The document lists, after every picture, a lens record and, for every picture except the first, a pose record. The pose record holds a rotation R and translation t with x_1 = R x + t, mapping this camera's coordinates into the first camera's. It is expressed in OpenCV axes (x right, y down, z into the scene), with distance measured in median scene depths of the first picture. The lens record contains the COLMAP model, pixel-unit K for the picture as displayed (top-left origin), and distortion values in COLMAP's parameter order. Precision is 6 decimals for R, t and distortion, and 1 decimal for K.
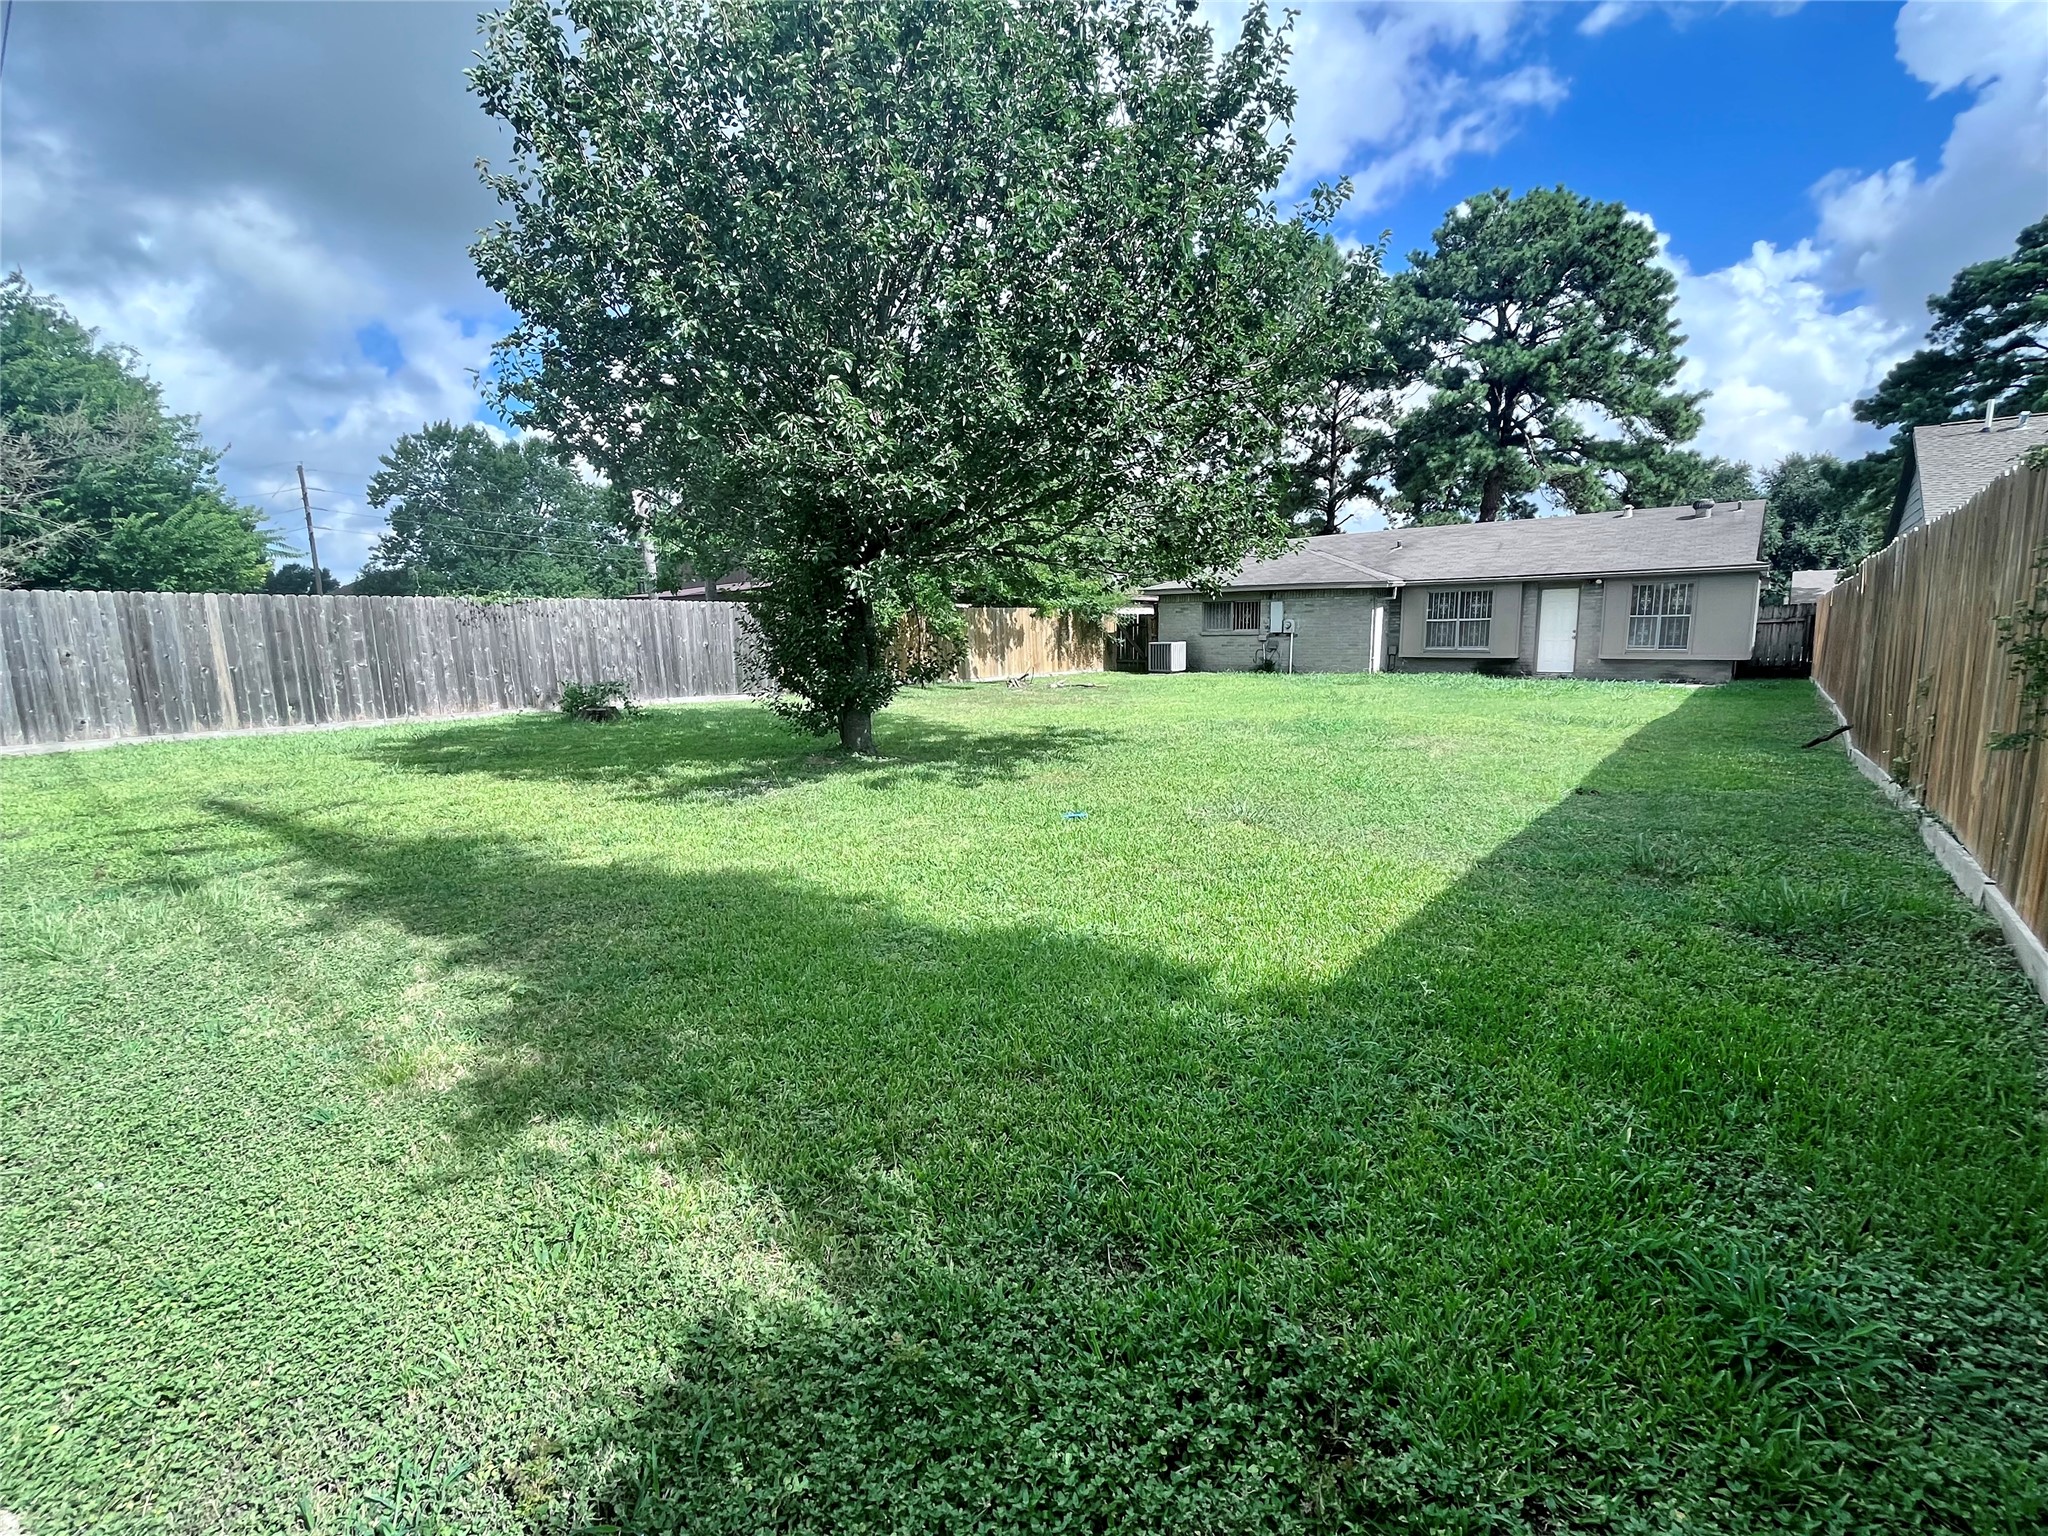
lens RADIAL K [[888.5, 0, 1009.2], [0, 888.5, 768.6], [0, 0, 1]] dist [0.006645, -0.002027]
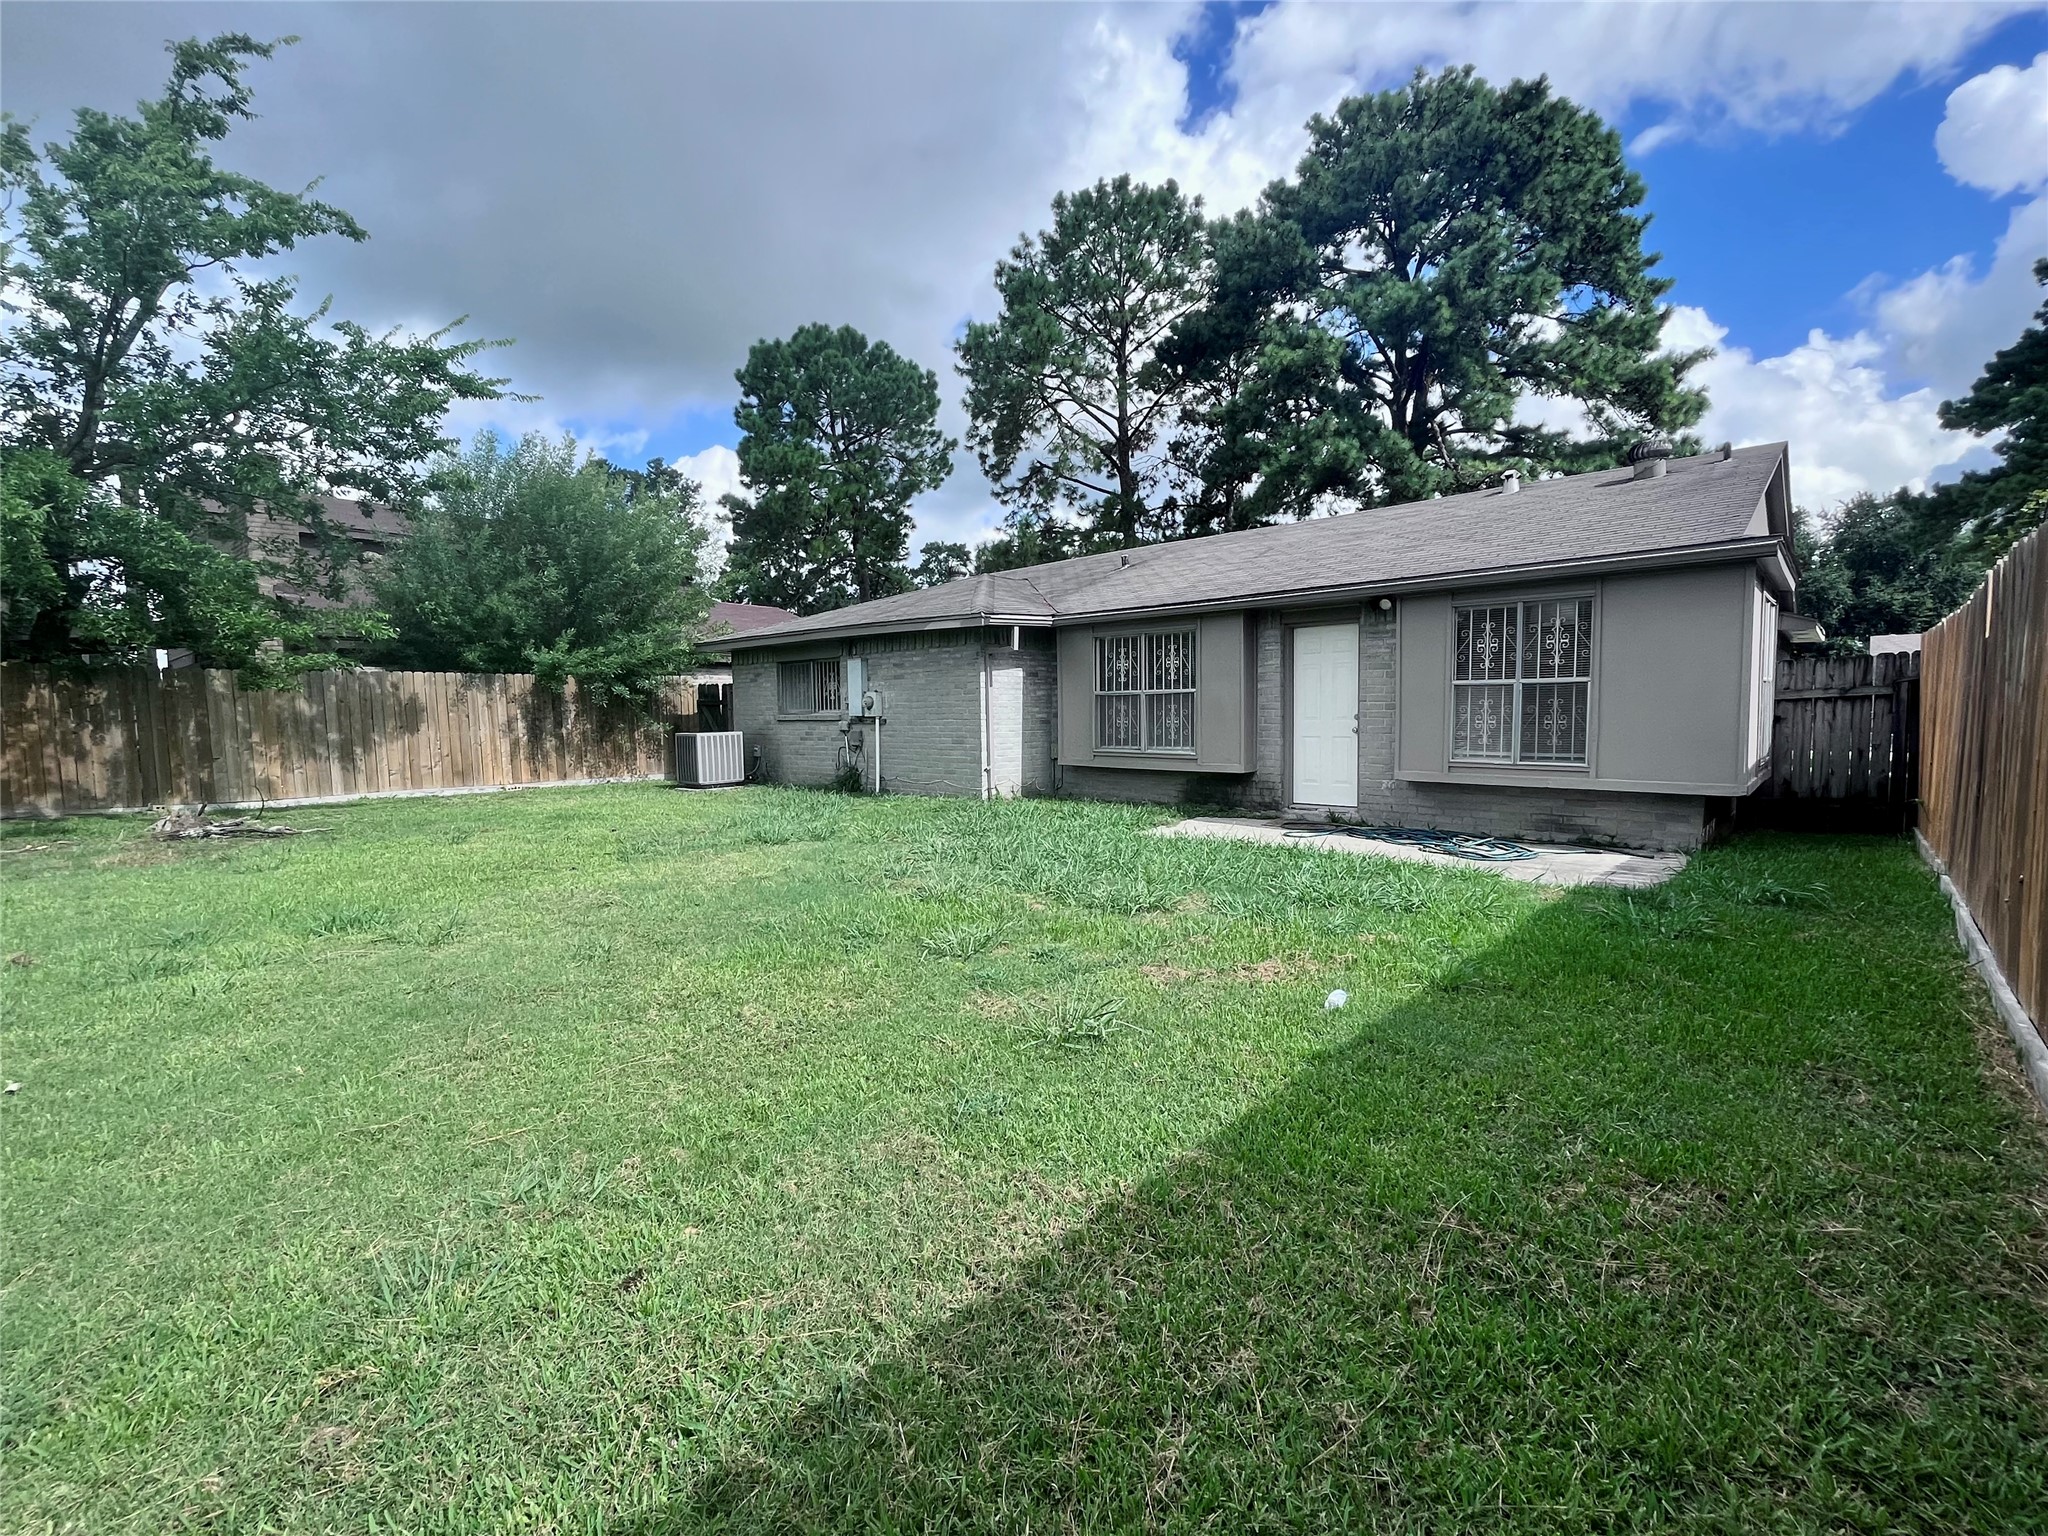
lens RADIAL K [[888.5, 0, 1039.6], [0, 888.5, 763.9], [0, 0, 1]] dist [0.006645, -0.002027]
pose [[0.999166, 0.006518, -0.040300, 0.332912], [-0.010464, 0.995082, -0.098503, -0.057786], [0.039460, 0.098843, 0.994320, 0.374551]]
